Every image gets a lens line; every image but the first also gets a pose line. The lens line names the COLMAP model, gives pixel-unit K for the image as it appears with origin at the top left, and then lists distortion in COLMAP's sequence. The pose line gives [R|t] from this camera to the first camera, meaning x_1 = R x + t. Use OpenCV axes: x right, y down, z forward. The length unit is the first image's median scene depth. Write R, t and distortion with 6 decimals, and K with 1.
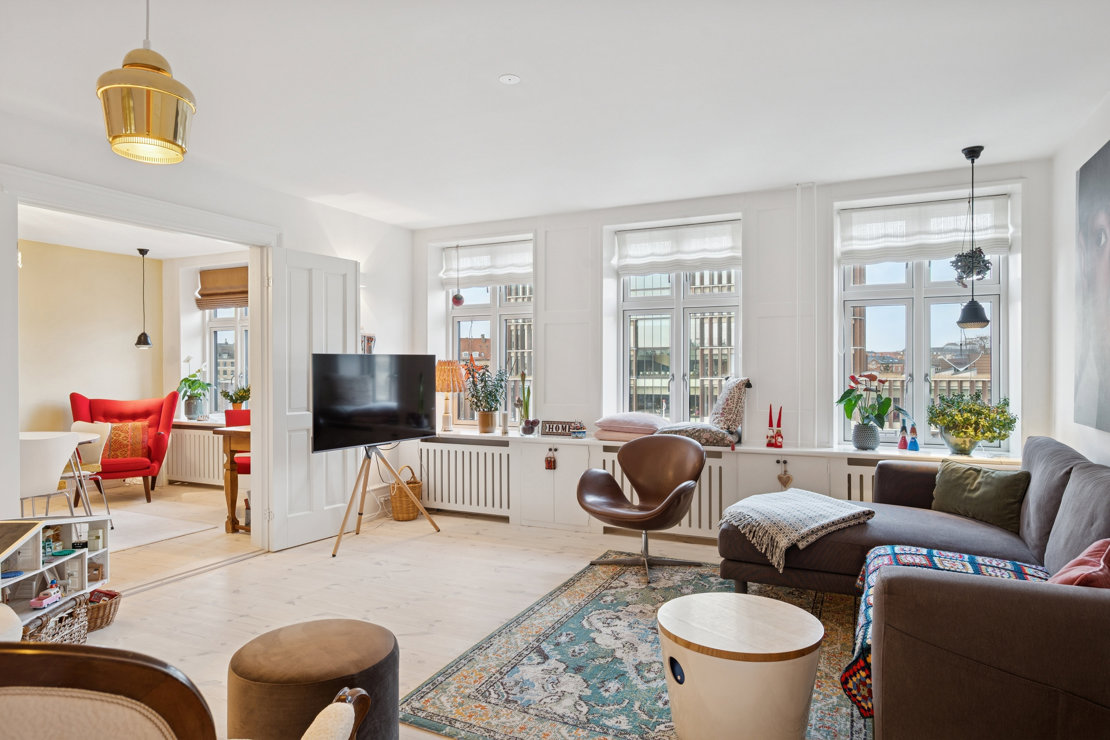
lens RADIAL K [[668.5, 0, 554.7], [0, 668.5, 372.4], [0, 0, 1]] dist [0.028737, 0.000847]
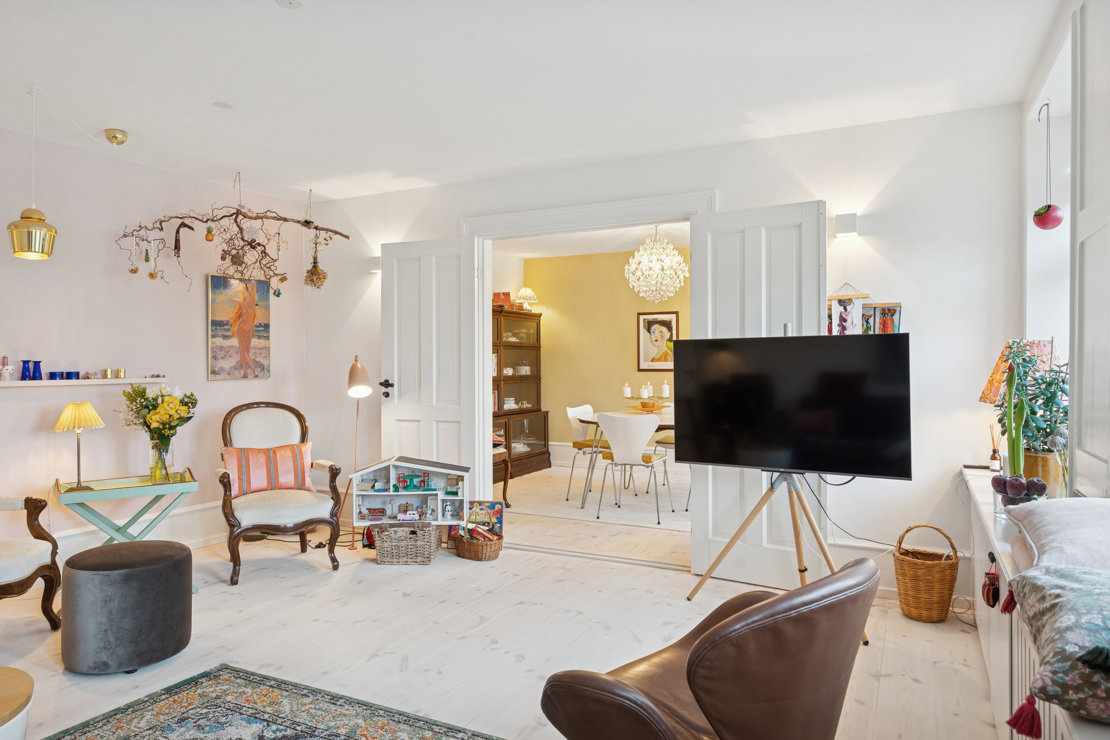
lens RADIAL K [[724.2, 0, 556.8], [0, 724.2, 359.4], [0, 0, 1]] dist [-0.002993, -0.002682]
pose [[-0.024756, 0.000275, -0.999693, 0.490324], [-0.004332, 0.999991, 0.000382, -0.004131], [0.999684, 0.004340, -0.024755, 0.827072]]
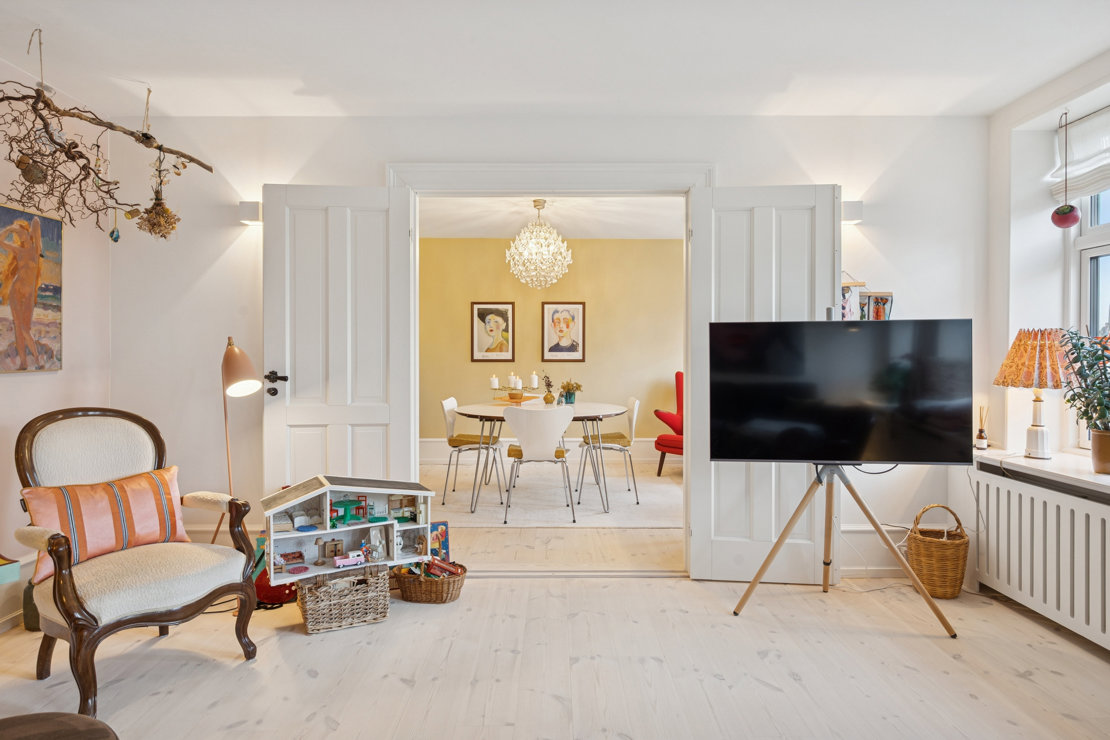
lens RADIAL K [[623.0, 0, 552.4], [0, 623.0, 358.4], [0, 0, 1]] dist [-0.003296, 0.000852]
pose [[0.433601, 0.007535, -0.901074, 0.158019], [-0.008707, 0.999953, 0.004172, 0.008448], [0.901063, 0.006037, 0.433646, 0.525293]]
